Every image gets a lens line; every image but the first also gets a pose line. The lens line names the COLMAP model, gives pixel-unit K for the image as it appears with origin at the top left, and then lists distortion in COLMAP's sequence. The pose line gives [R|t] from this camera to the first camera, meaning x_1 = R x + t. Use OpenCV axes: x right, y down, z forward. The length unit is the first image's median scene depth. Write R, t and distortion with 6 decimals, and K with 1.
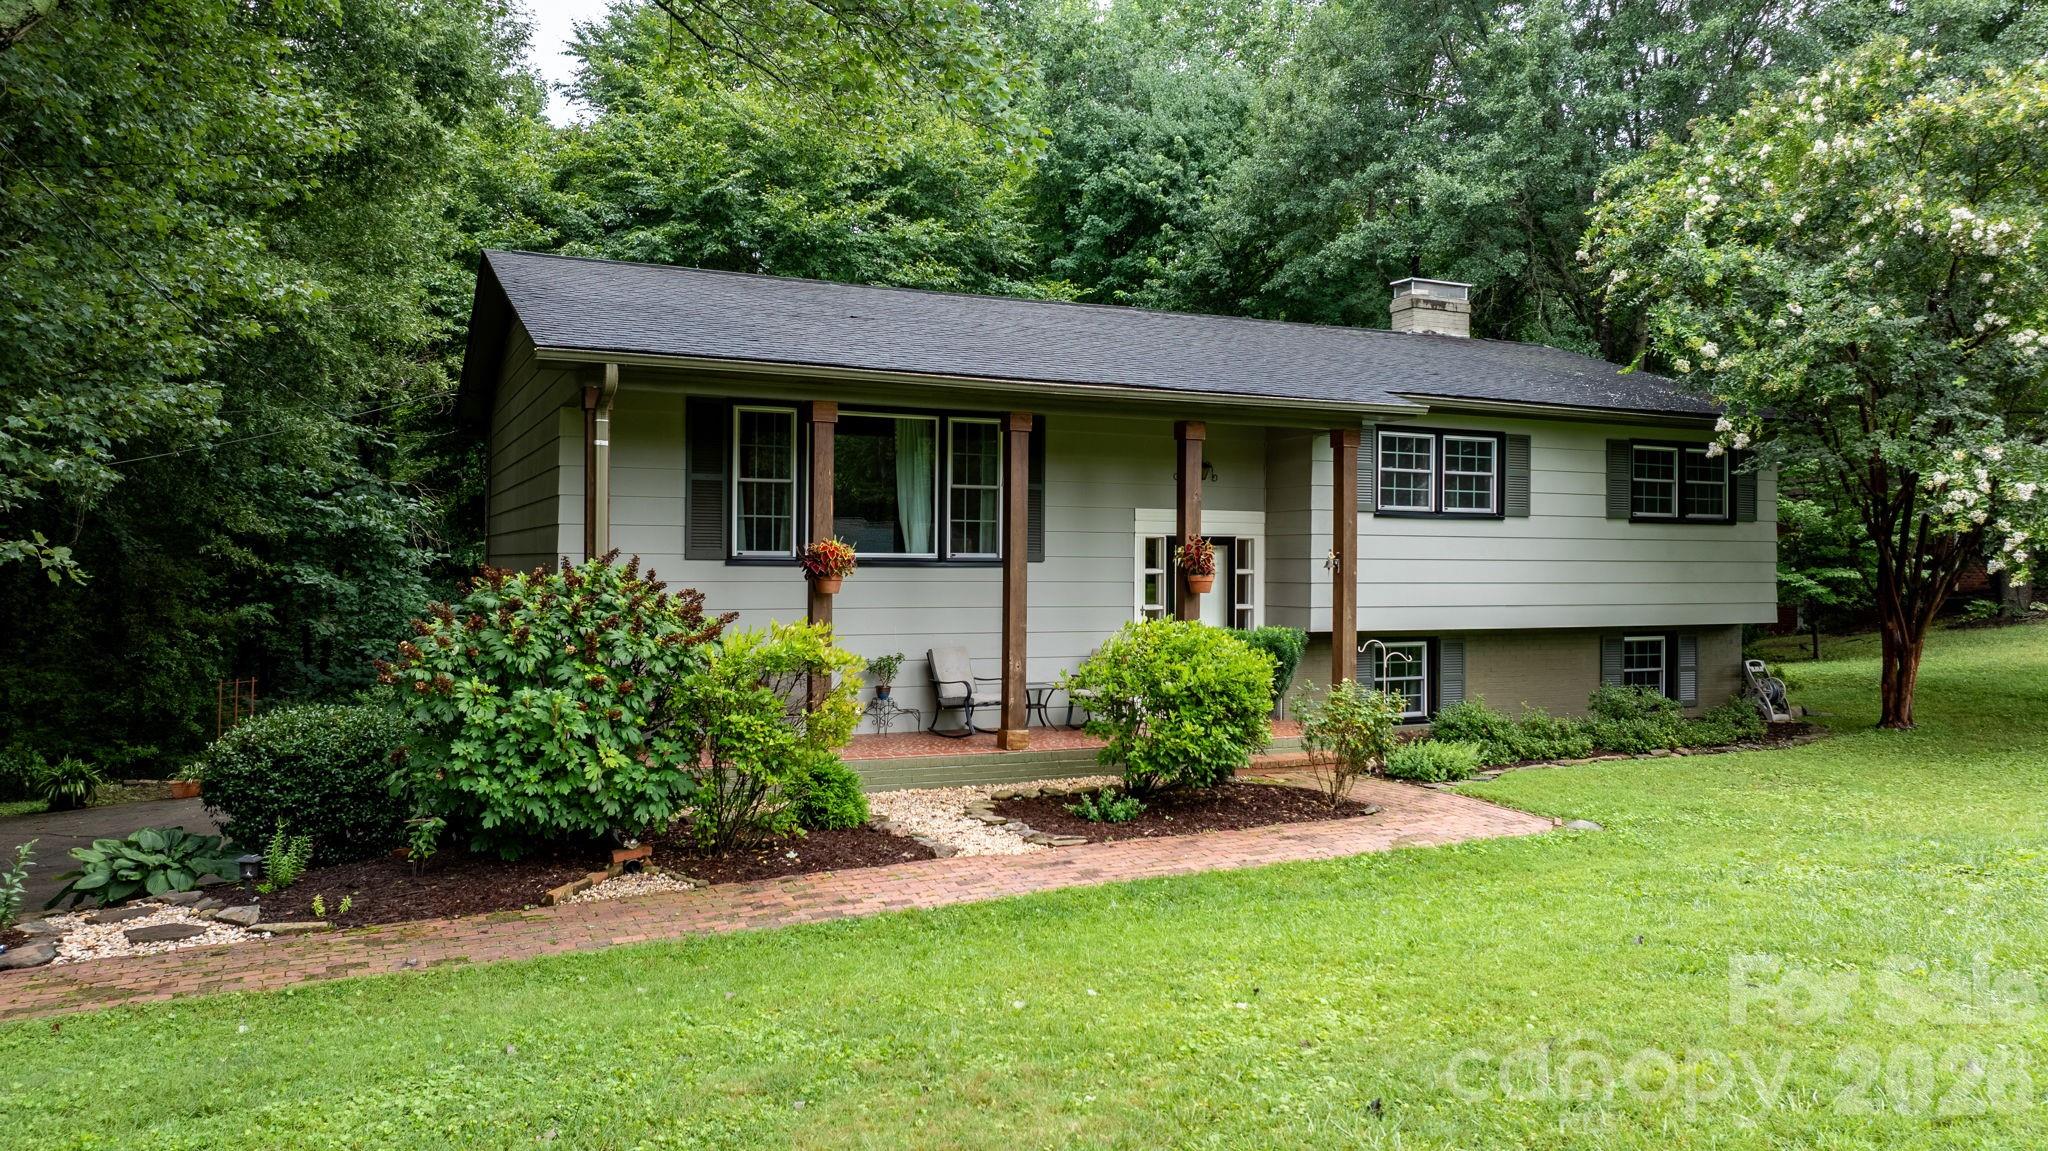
lens RADIAL K [[1459.3, 0, 1024.0], [0, 1459.3, 575.5], [0, 0, 1]] dist [-0.010820, 0.000194]
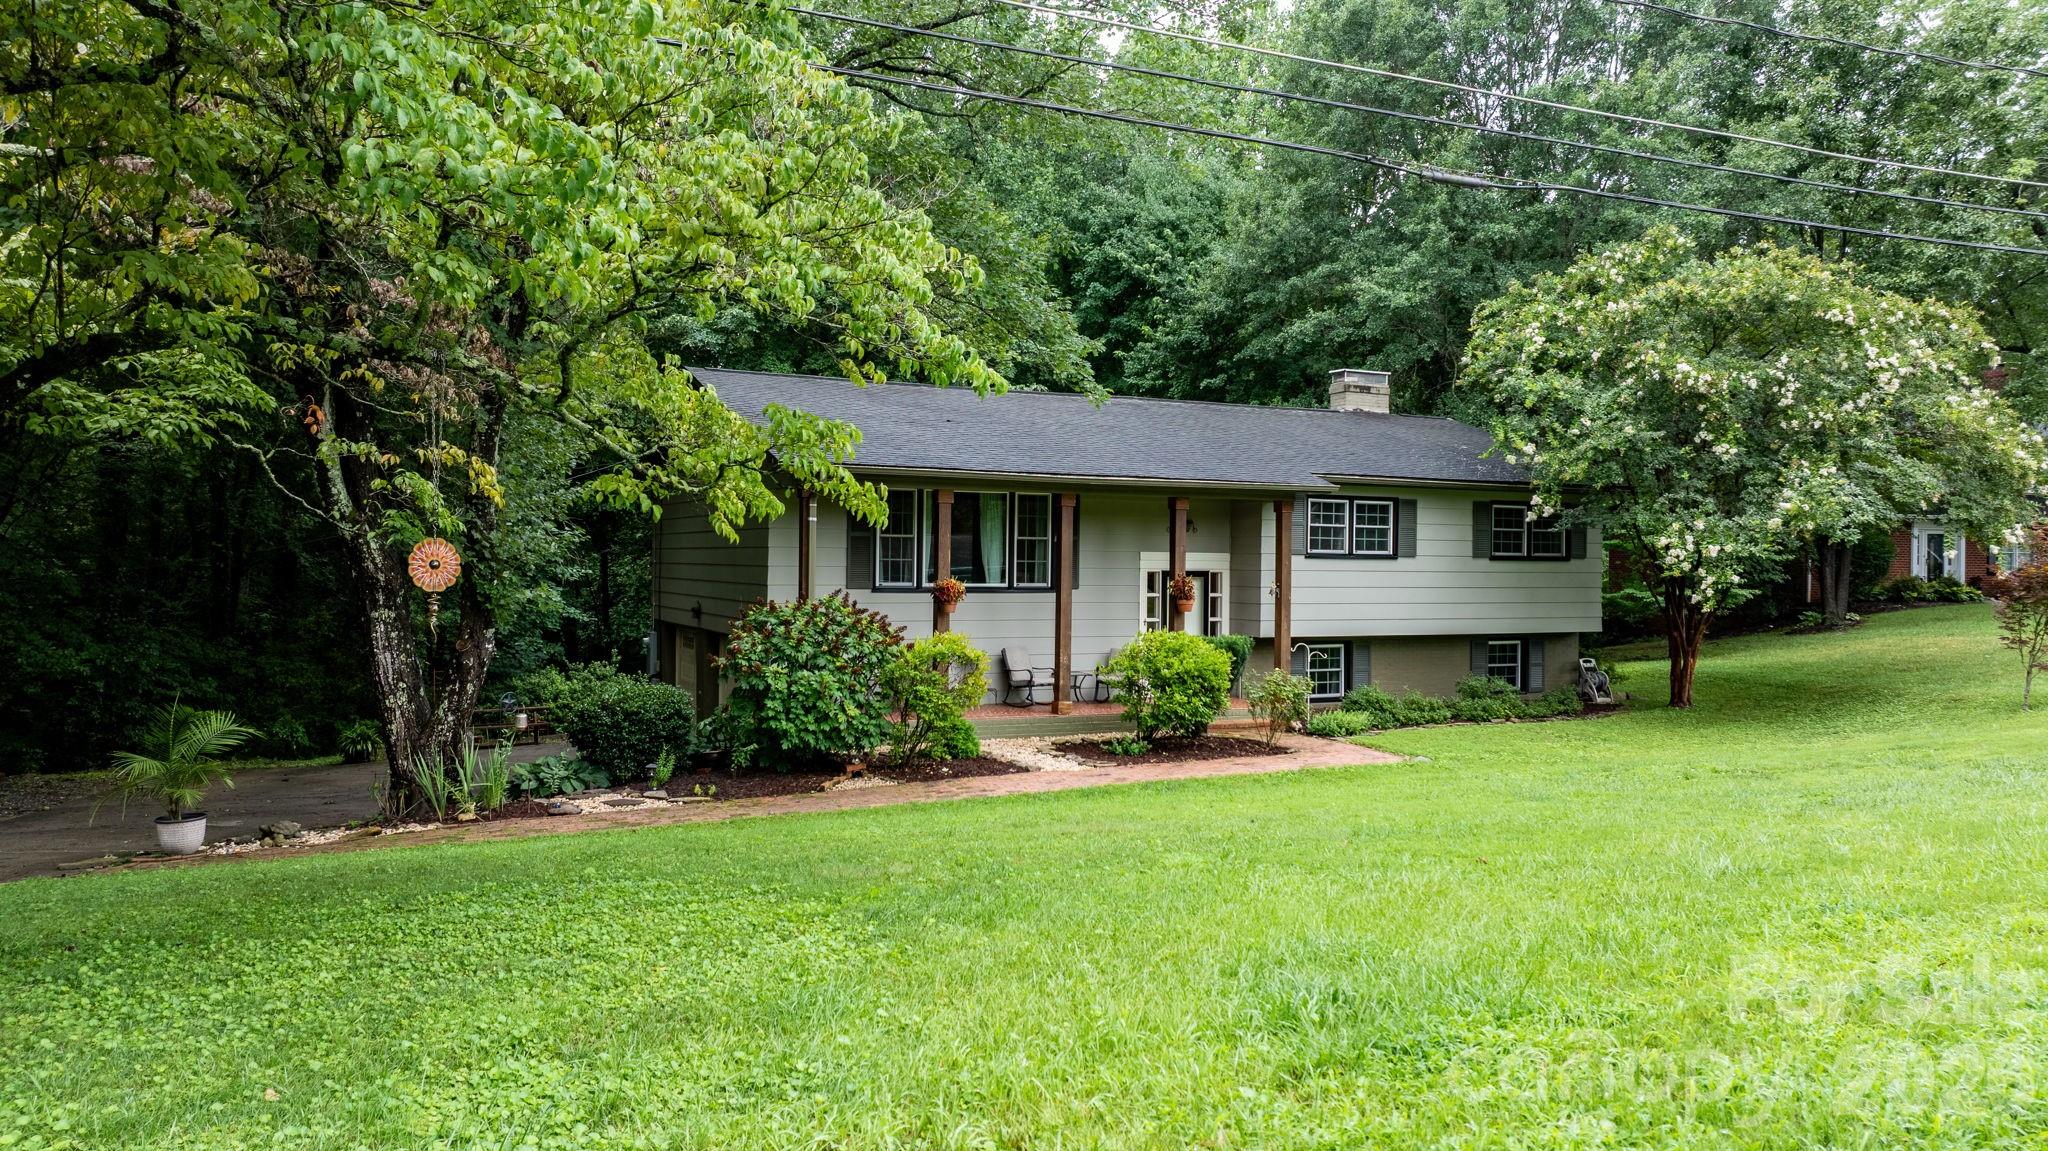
lens RADIAL K [[1502.3, 0, 1024.0], [0, 1502.3, 575.5], [0, 0, 1]] dist [0.004690, -0.000315]
pose [[0.999862, 0.005063, 0.015806, -0.064991], [-0.005126, 0.999979, 0.003950, -0.028581], [-0.015785, -0.004030, 0.999867, -0.508573]]
